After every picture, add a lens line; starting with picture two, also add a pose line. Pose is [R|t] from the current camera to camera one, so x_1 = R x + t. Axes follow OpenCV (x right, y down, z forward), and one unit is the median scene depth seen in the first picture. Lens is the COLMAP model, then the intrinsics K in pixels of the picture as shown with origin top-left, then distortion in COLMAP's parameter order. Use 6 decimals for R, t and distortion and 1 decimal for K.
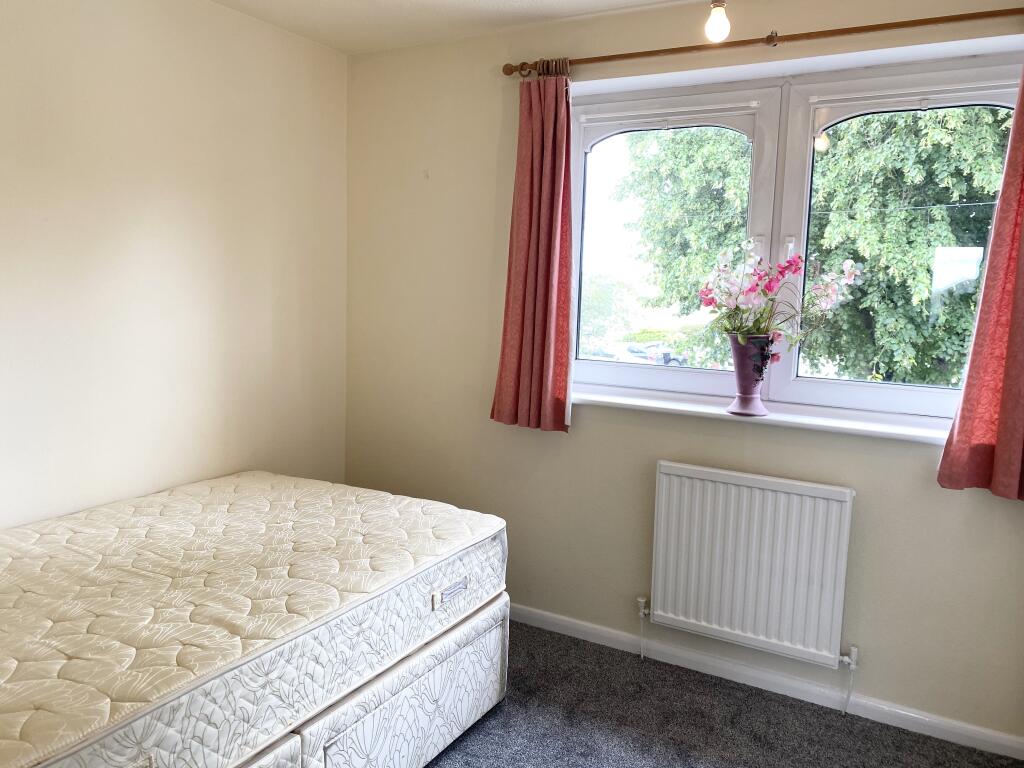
lens RADIAL K [[771.7, 0, 516.9], [0, 771.7, 379.9], [0, 0, 1]] dist [0.038188, -0.050030]
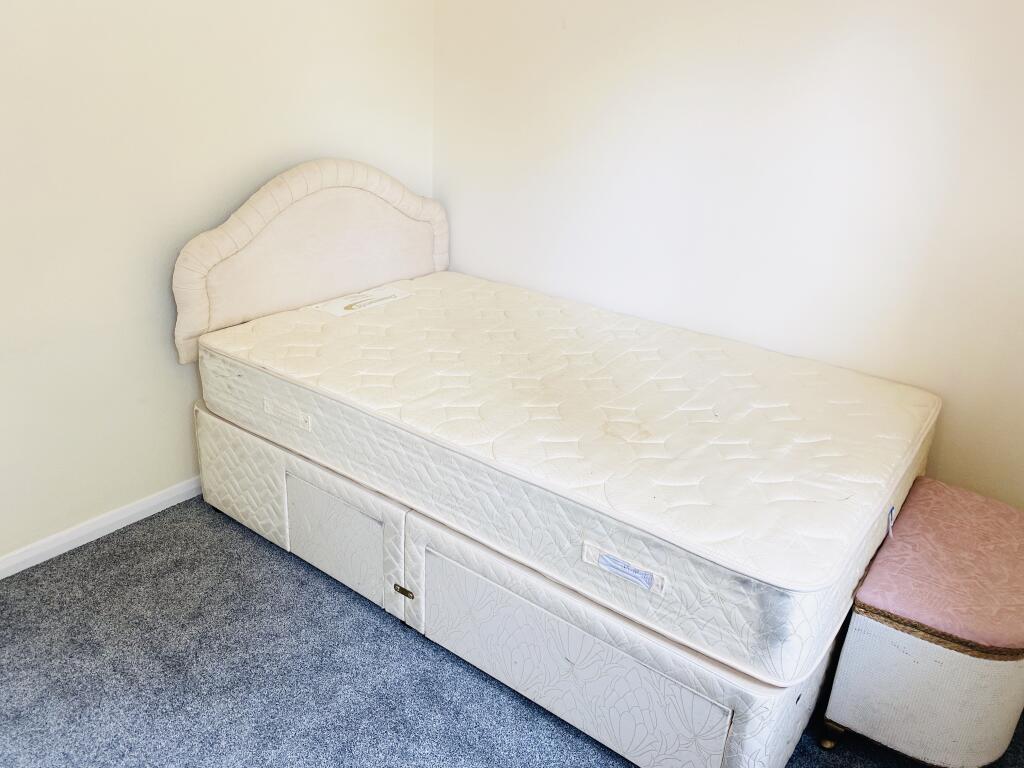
lens RADIAL K [[771.7, 0, 516.9], [0, 771.7, 379.9], [0, 0, 1]] dist [0.038188, -0.050030]
pose [[-0.099139, 0.363980, -0.926115, 0.488844], [-0.198983, 0.904651, 0.376845, -0.126824], [0.974976, 0.221641, -0.017260, 0.815348]]
